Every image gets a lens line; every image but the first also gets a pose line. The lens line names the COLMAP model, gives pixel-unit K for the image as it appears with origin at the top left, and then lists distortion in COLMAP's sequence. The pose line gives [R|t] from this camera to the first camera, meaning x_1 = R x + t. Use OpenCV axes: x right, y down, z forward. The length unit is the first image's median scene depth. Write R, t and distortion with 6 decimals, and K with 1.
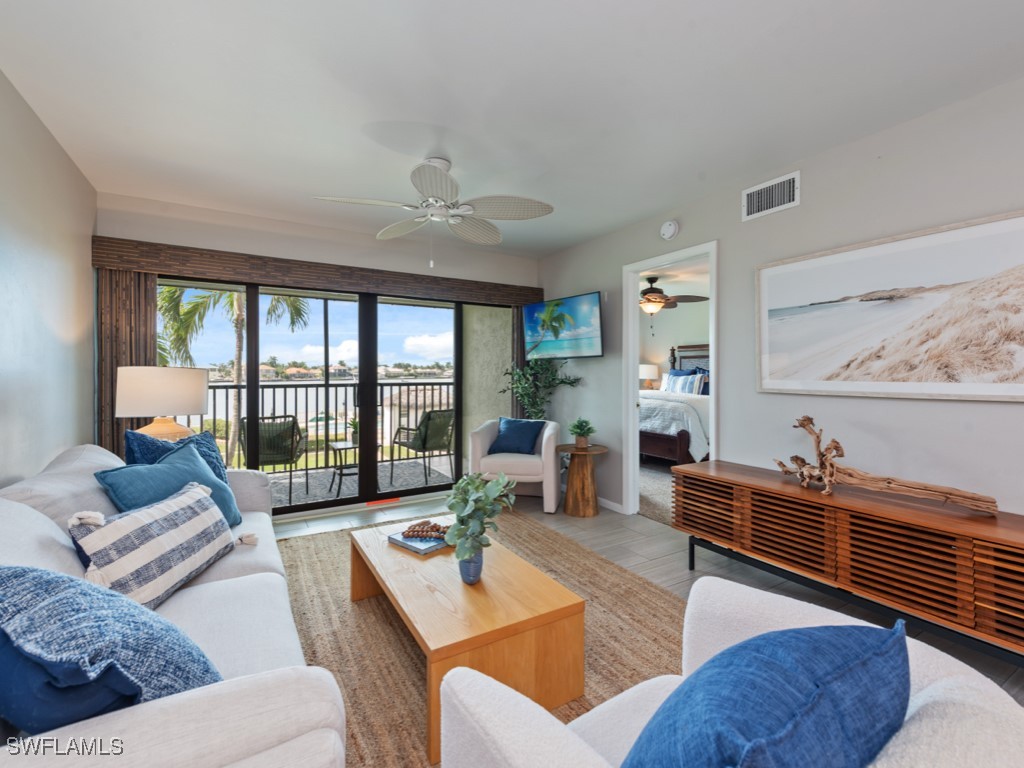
lens RADIAL K [[449.8, 0, 512.0], [0, 449.8, 384.0], [0, 0, 1]] dist [0.001249, 0.000222]
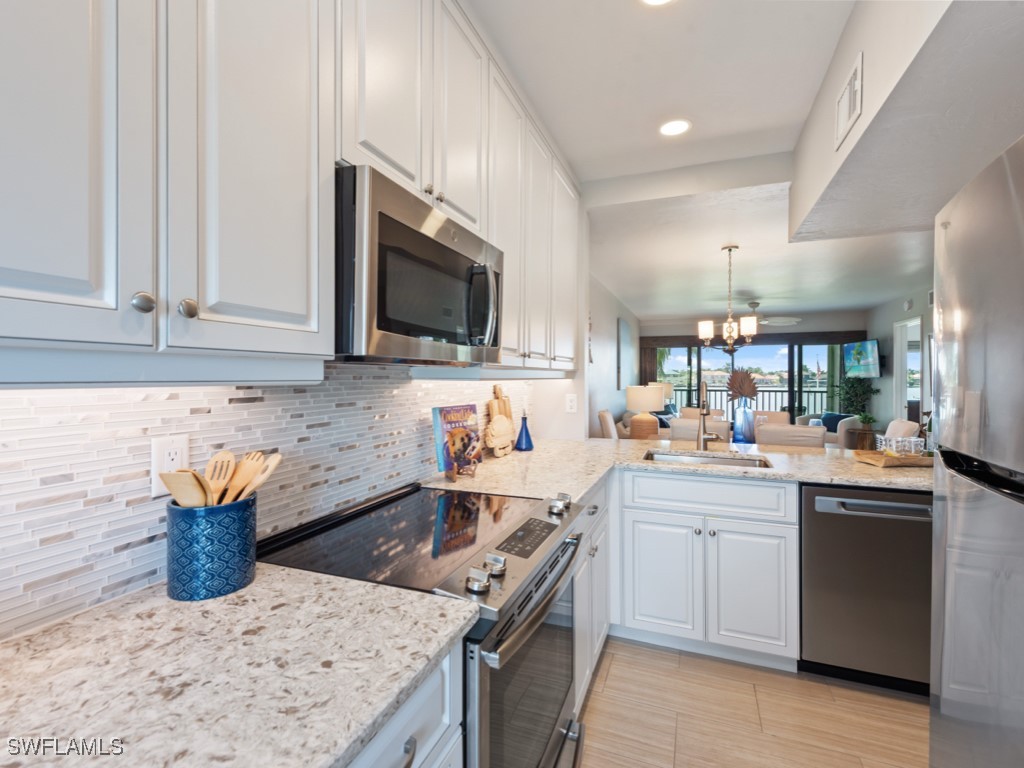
lens RADIAL K [[477.4, 0, 512.0], [0, 477.4, 384.0], [0, 0, 1]] dist [0.000089, 0.000018]
pose [[0.612694, 0.006242, -0.790296, 0.743361], [-0.017460, 0.999832, -0.005640, -0.000256], [0.790128, 0.017254, 0.612699, -1.148046]]
